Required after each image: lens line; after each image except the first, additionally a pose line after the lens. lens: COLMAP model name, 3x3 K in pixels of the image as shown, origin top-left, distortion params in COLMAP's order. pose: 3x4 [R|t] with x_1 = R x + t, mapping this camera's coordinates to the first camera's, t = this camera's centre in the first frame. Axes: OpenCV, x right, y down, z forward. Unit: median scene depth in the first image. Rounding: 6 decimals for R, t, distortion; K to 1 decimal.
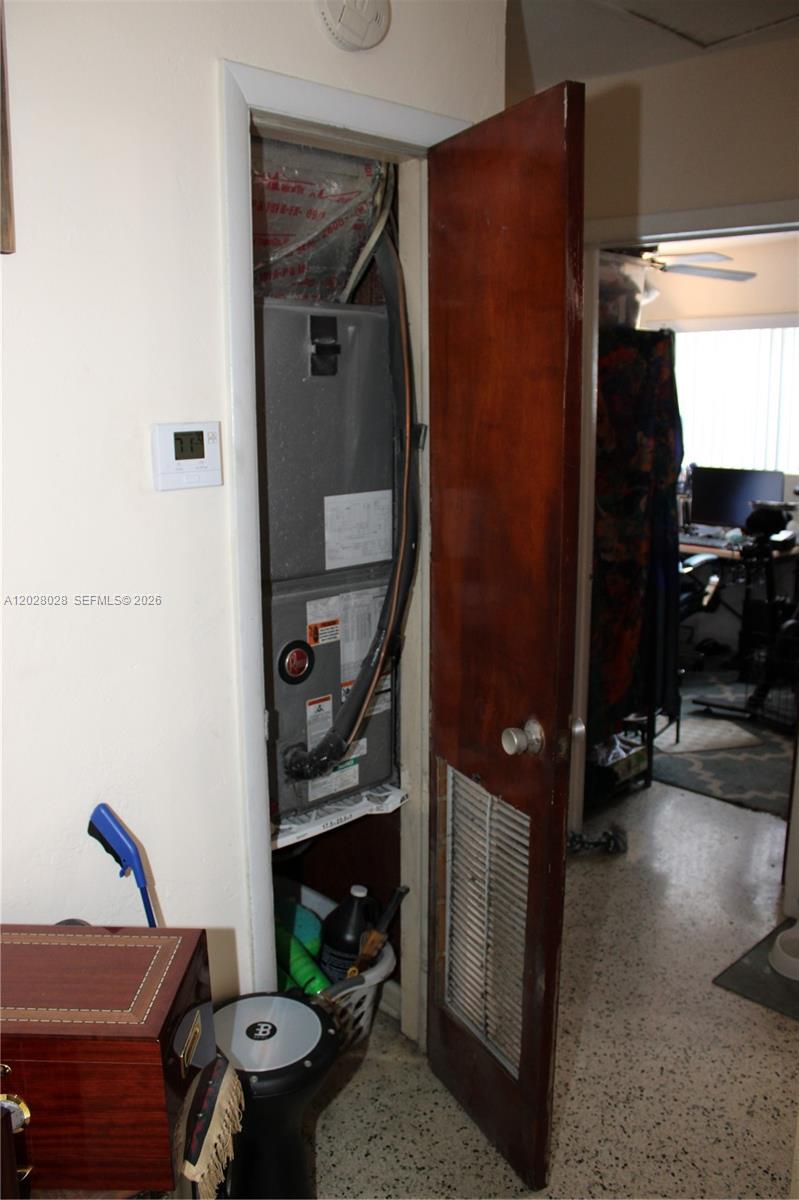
lens RADIAL K [[1000.5, 0, 399.5], [0, 1000.5, 600.0], [0, 0, 1]] dist [-0.169478, 0.151789]
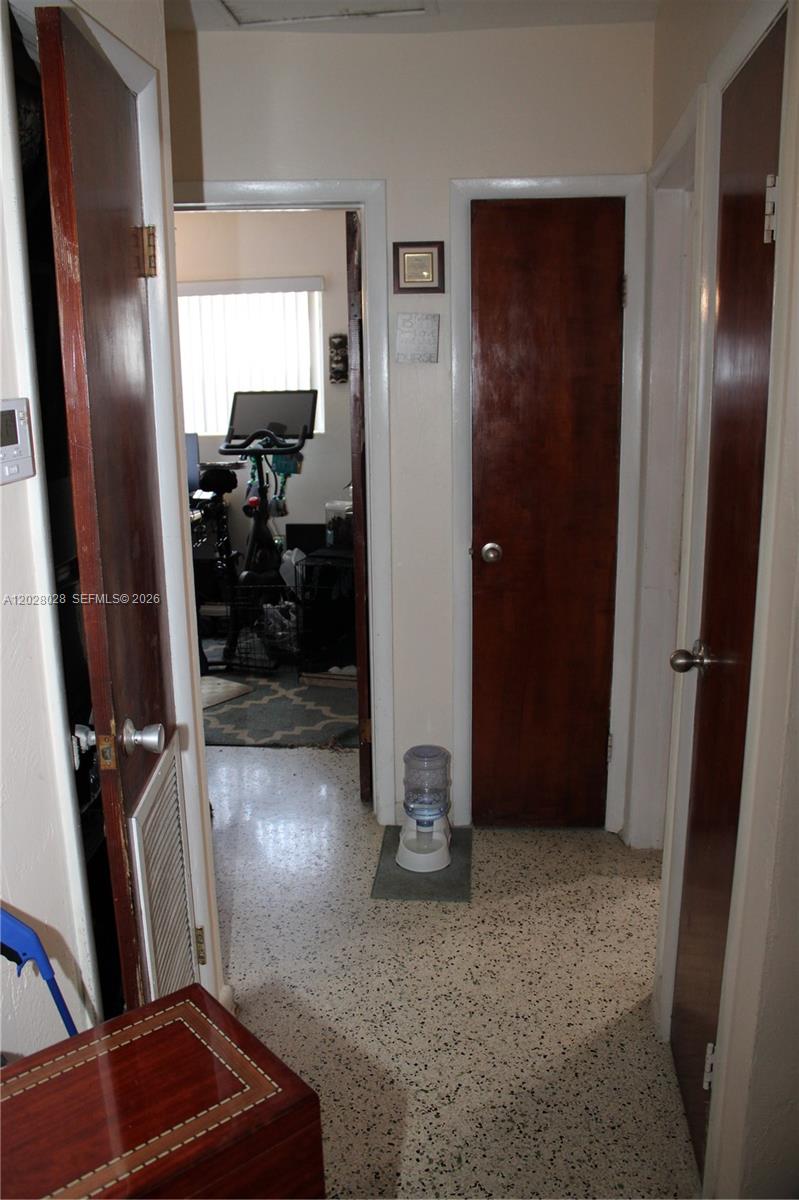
lens RADIAL K [[1000.5, 0, 399.5], [0, 1000.5, 600.0], [0, 0, 1]] dist [-0.169478, 0.151789]
pose [[0.747918, -0.164419, 0.643106, -0.216290], [0.144613, 0.985926, 0.083884, -0.018411], [-0.647848, 0.030264, 0.761169, 0.080871]]
